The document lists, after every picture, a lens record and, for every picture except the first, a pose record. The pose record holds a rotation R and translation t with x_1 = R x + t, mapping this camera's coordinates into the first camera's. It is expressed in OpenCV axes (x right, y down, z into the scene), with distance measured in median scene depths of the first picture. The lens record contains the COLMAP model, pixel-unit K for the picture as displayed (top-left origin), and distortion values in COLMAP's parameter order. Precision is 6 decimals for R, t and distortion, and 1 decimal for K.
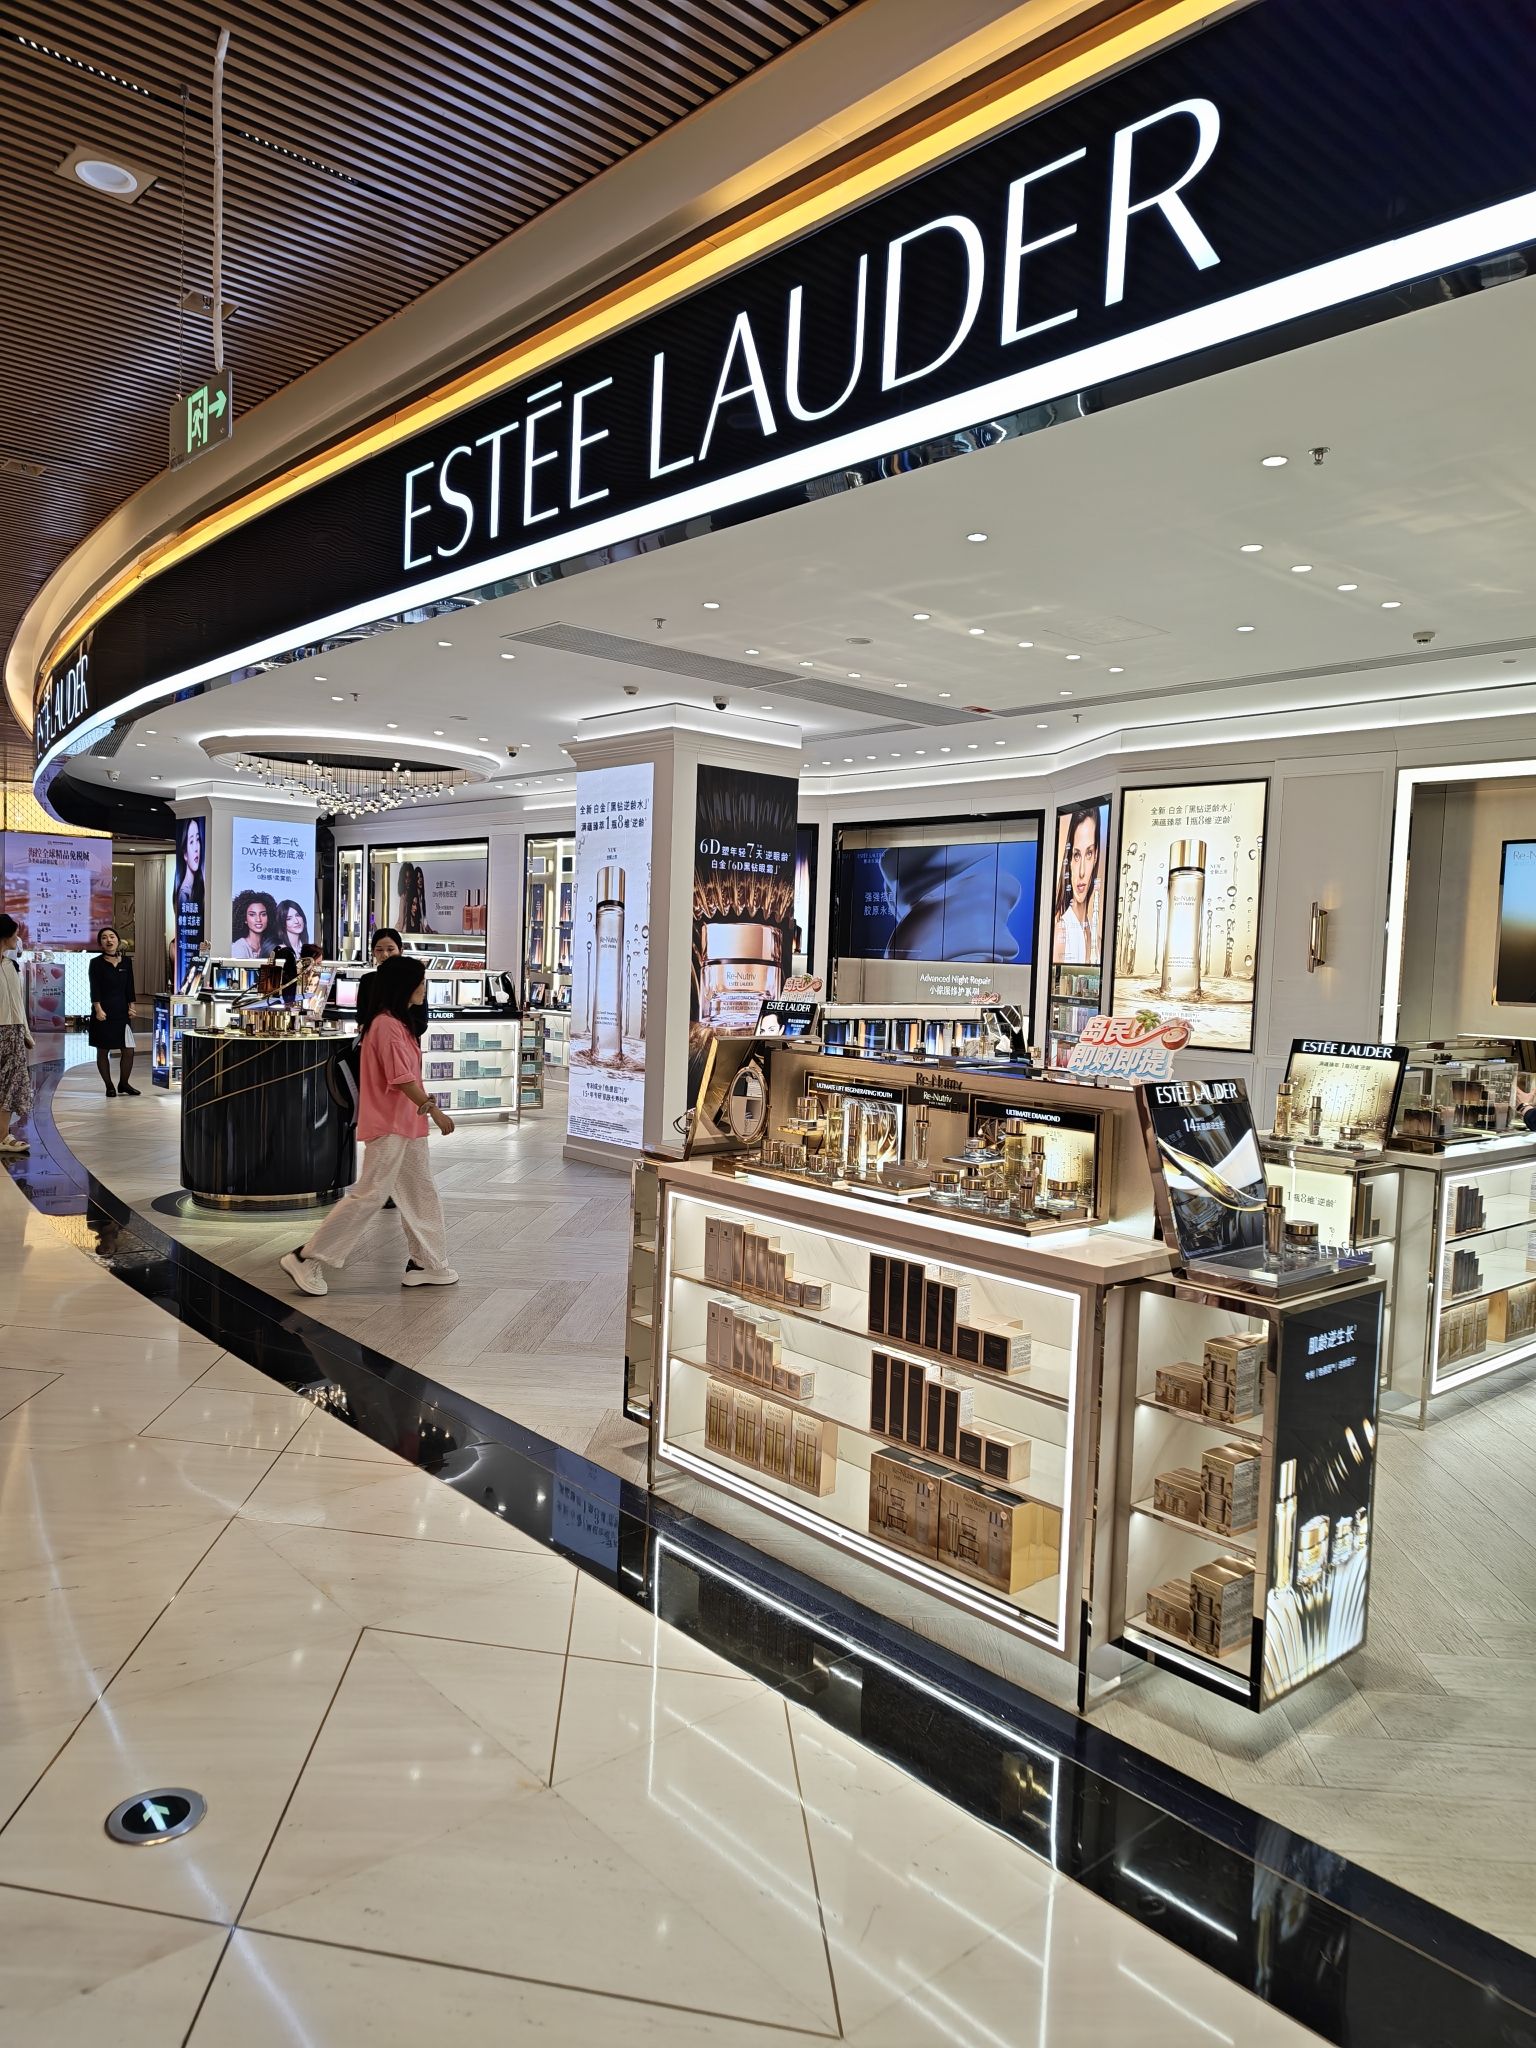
lens RADIAL K [[1404.8, 0, 768.0], [0, 1404.8, 1024.0], [0, 0, 1]] dist [-0.000699, -0.000830]
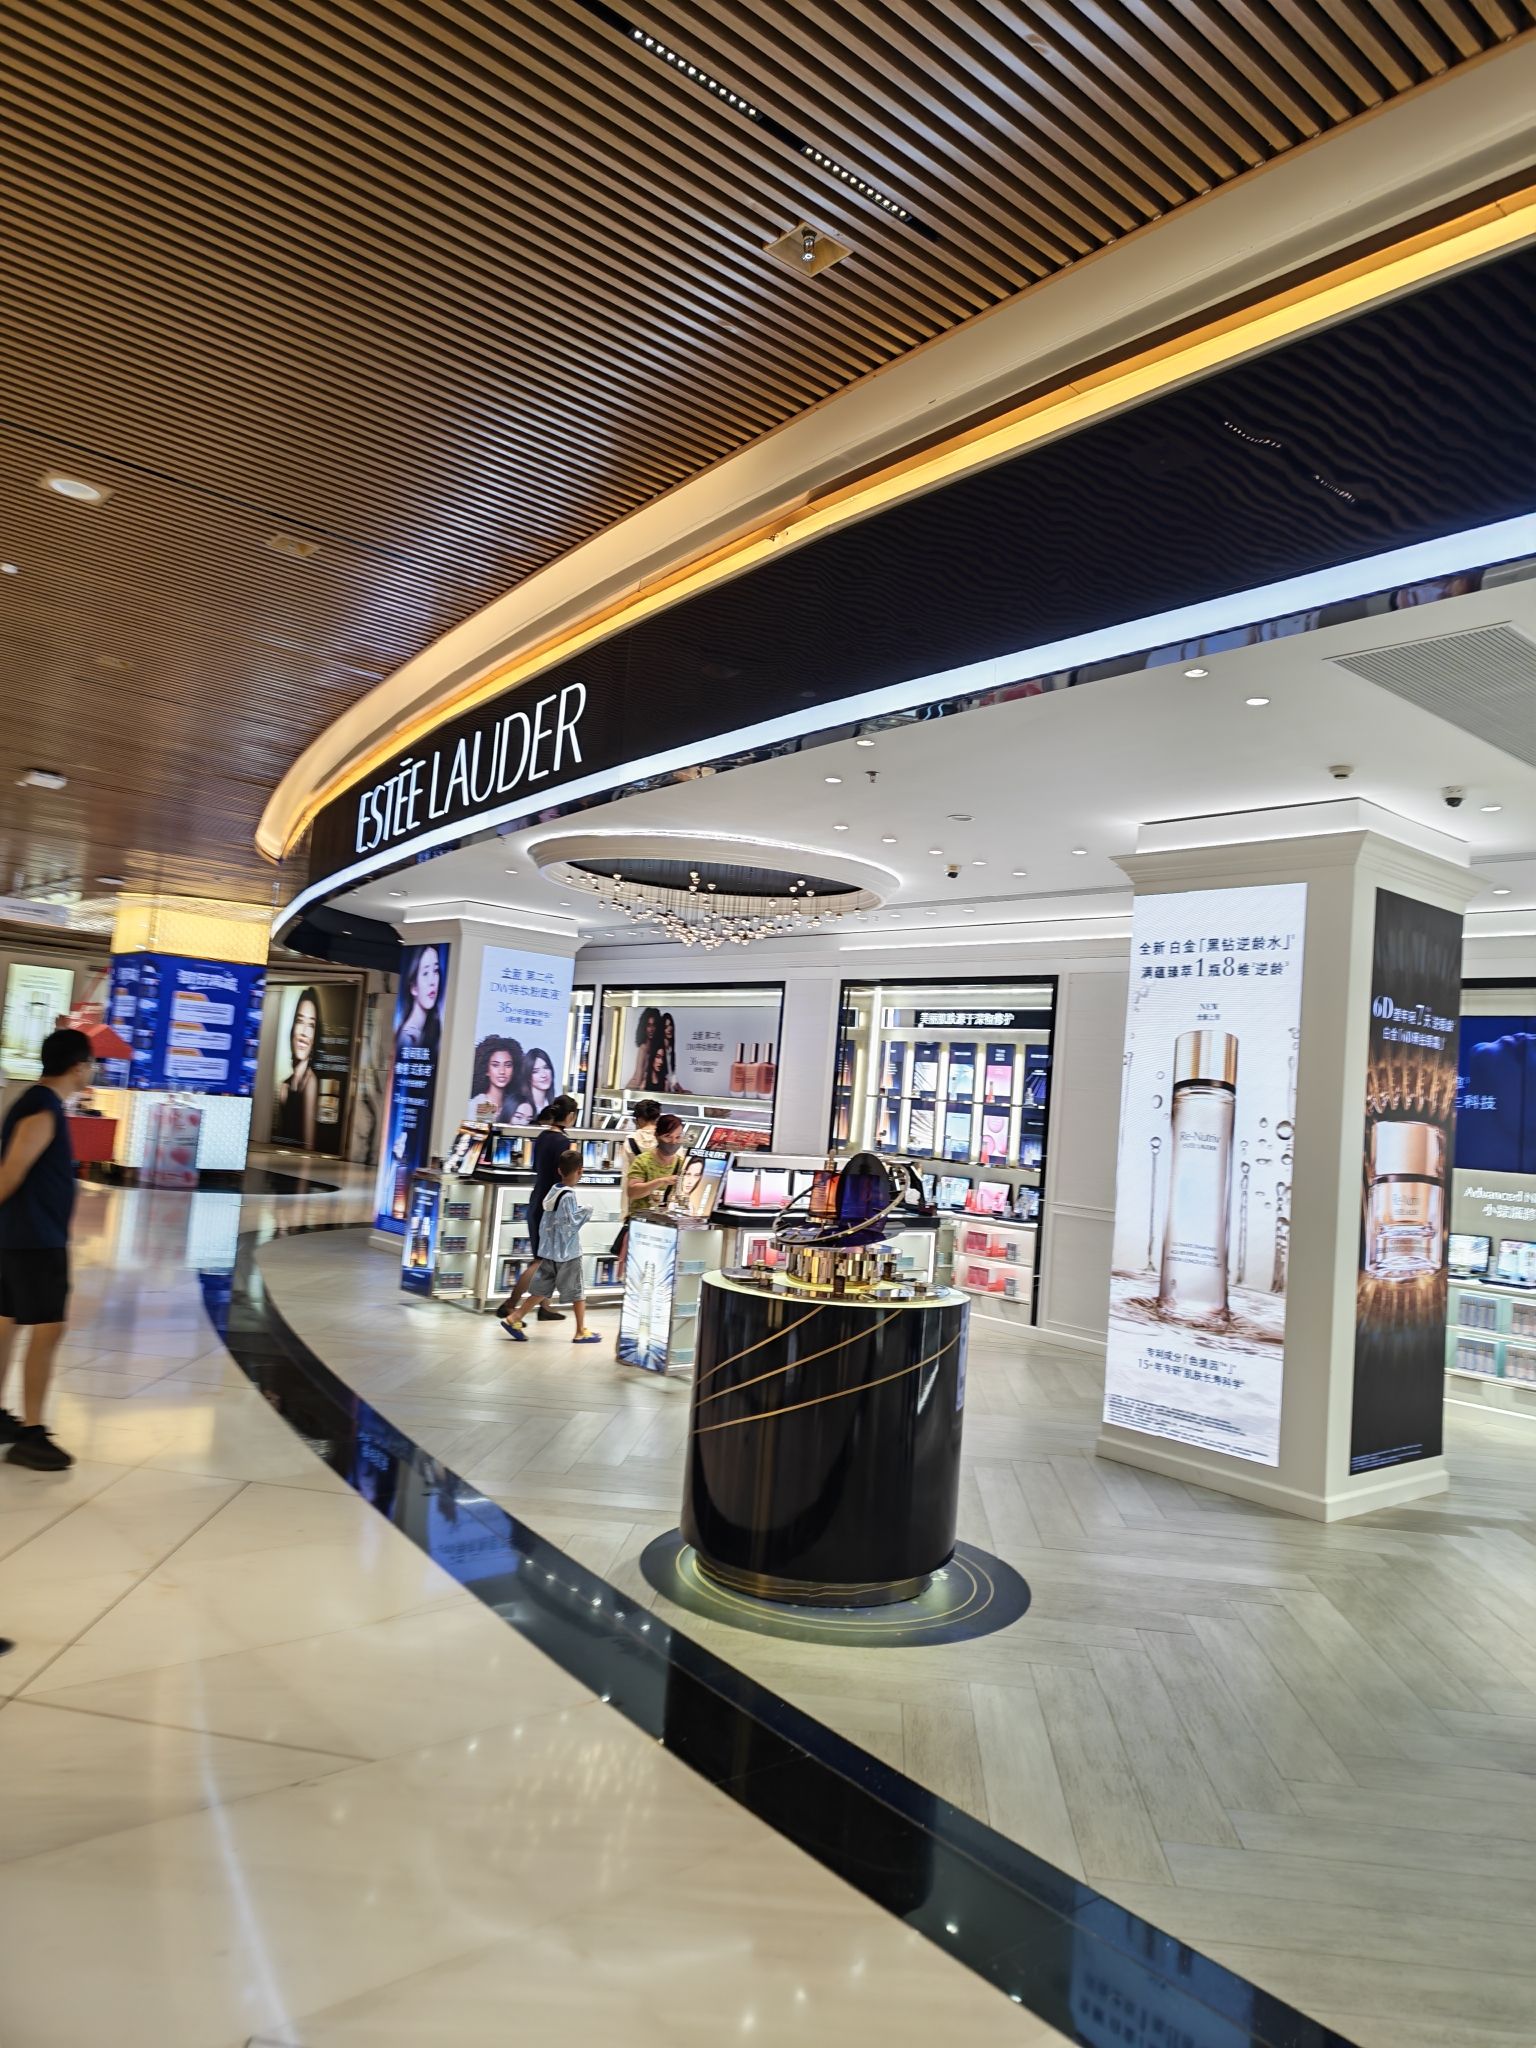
lens RADIAL K [[1410.7, 0, 773.2], [0, 1410.7, 973.0], [0, 0, 1]] dist [0.044398, -0.000432]
pose [[0.999077, 0.036010, -0.023399, -0.304387], [-0.038998, 0.988924, -0.143205, -0.031870], [0.017983, 0.143985, 0.989416, 0.301720]]
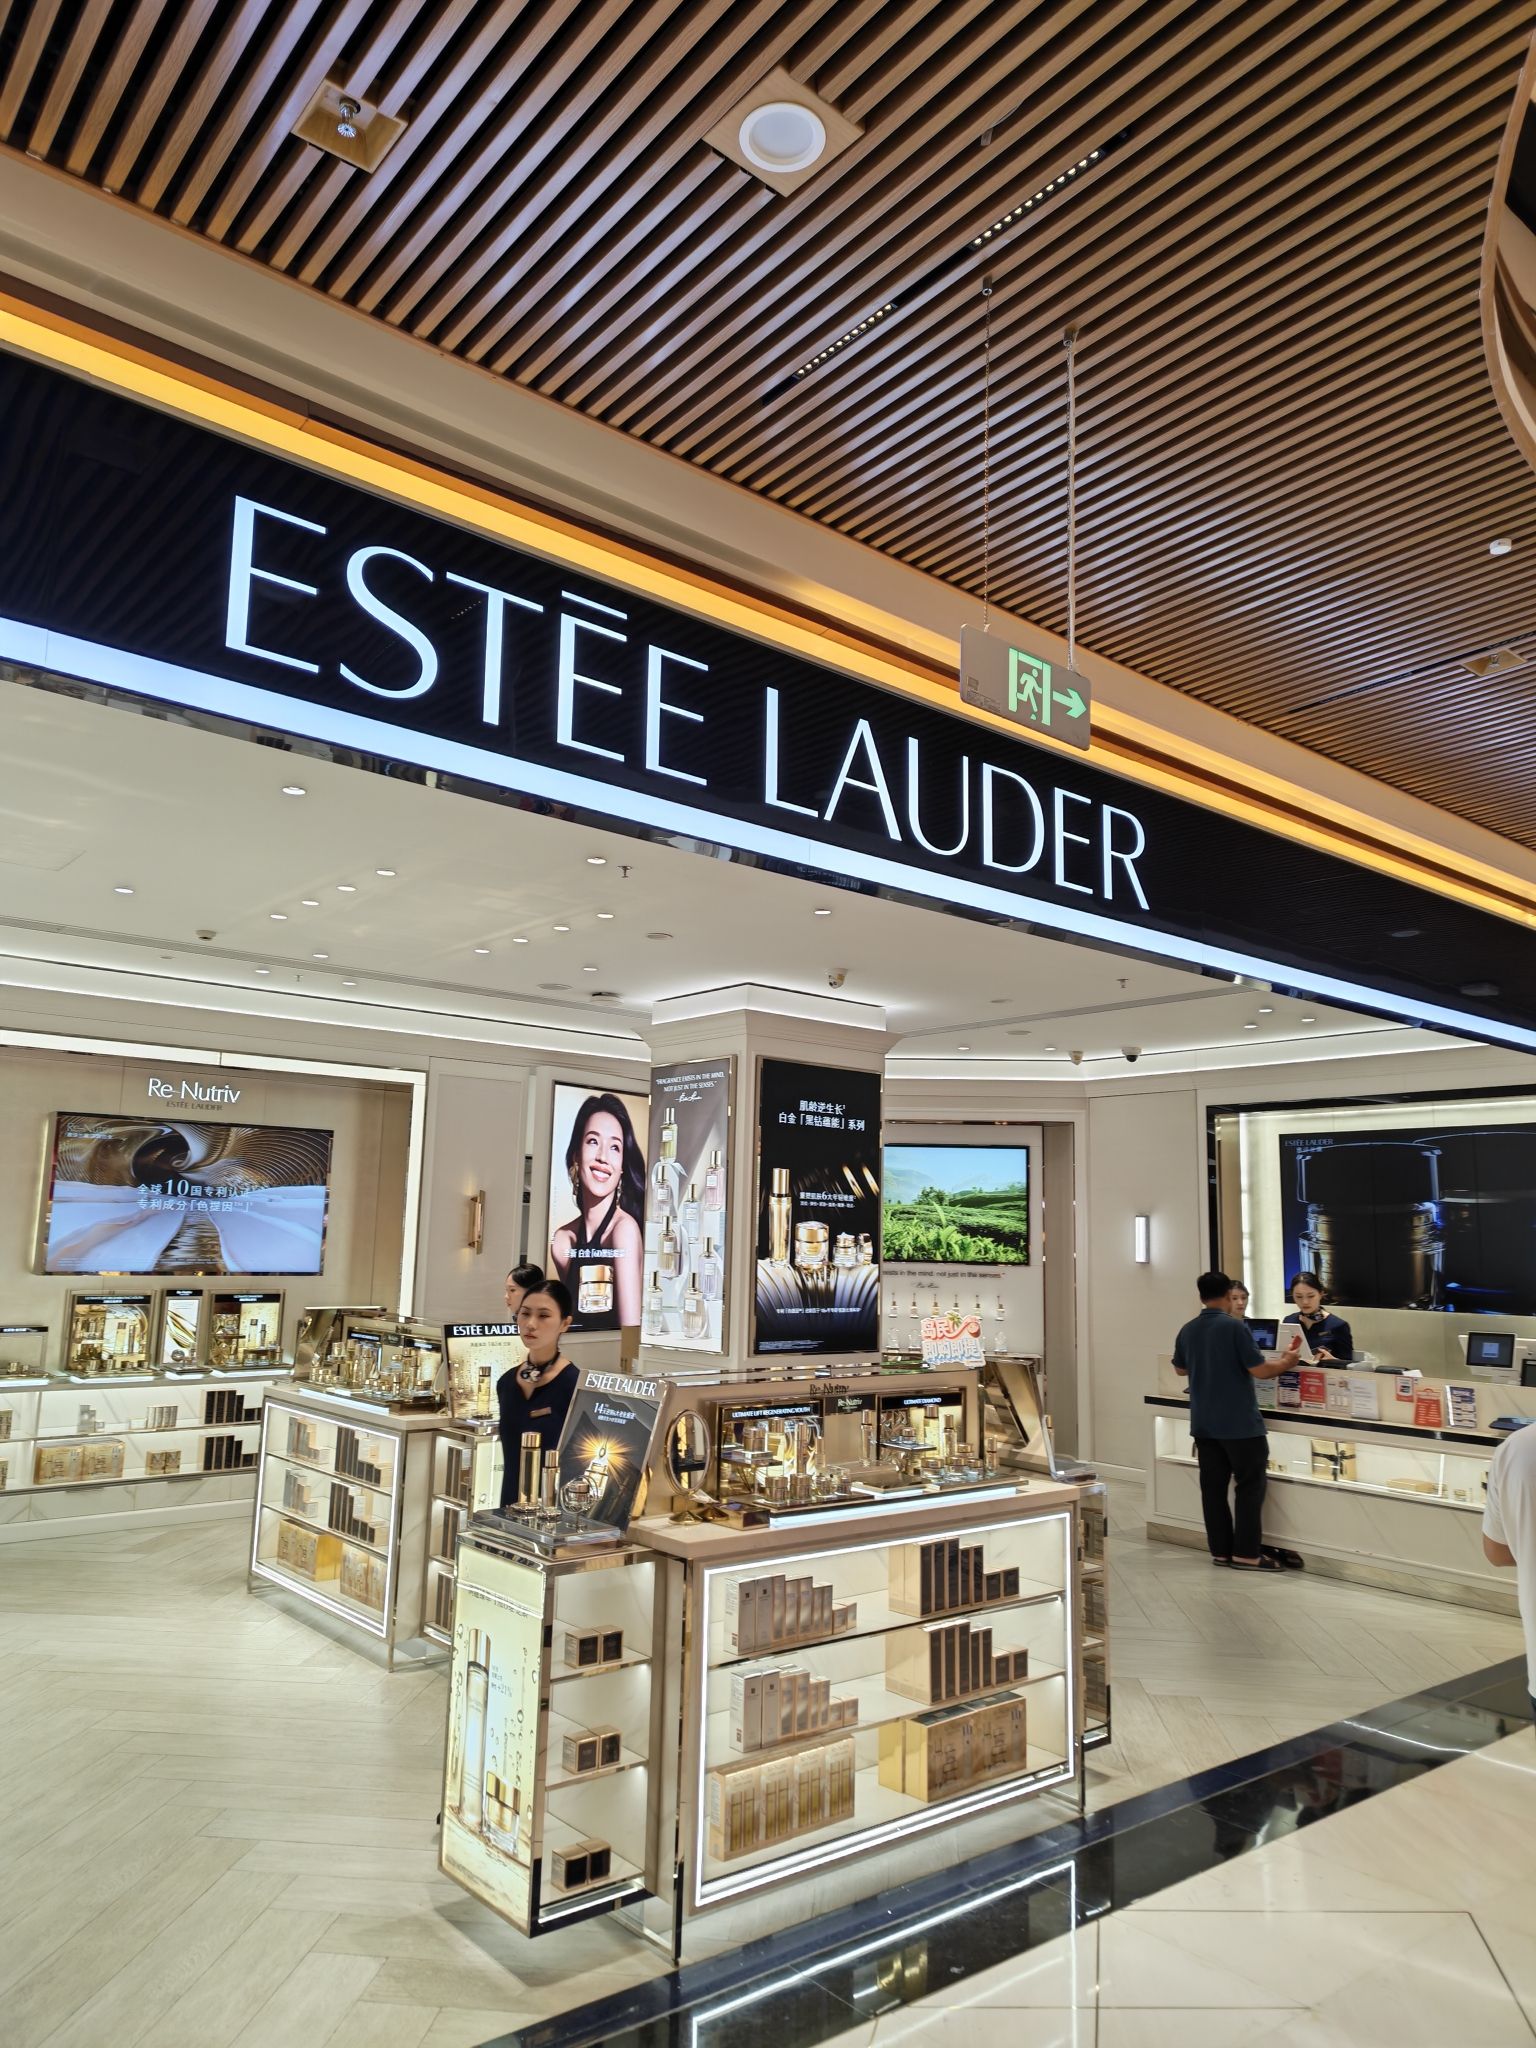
lens RADIAL K [[1387.8, 0, 768.0], [0, 1387.8, 1024.0], [0, 0, 1]] dist [0.021435, -0.000234]
pose [[0.033511, 0.119306, 0.992292, -0.980099], [0.028445, 0.992333, -0.120272, -0.114200], [-0.999033, 0.032256, 0.029861, 0.931671]]
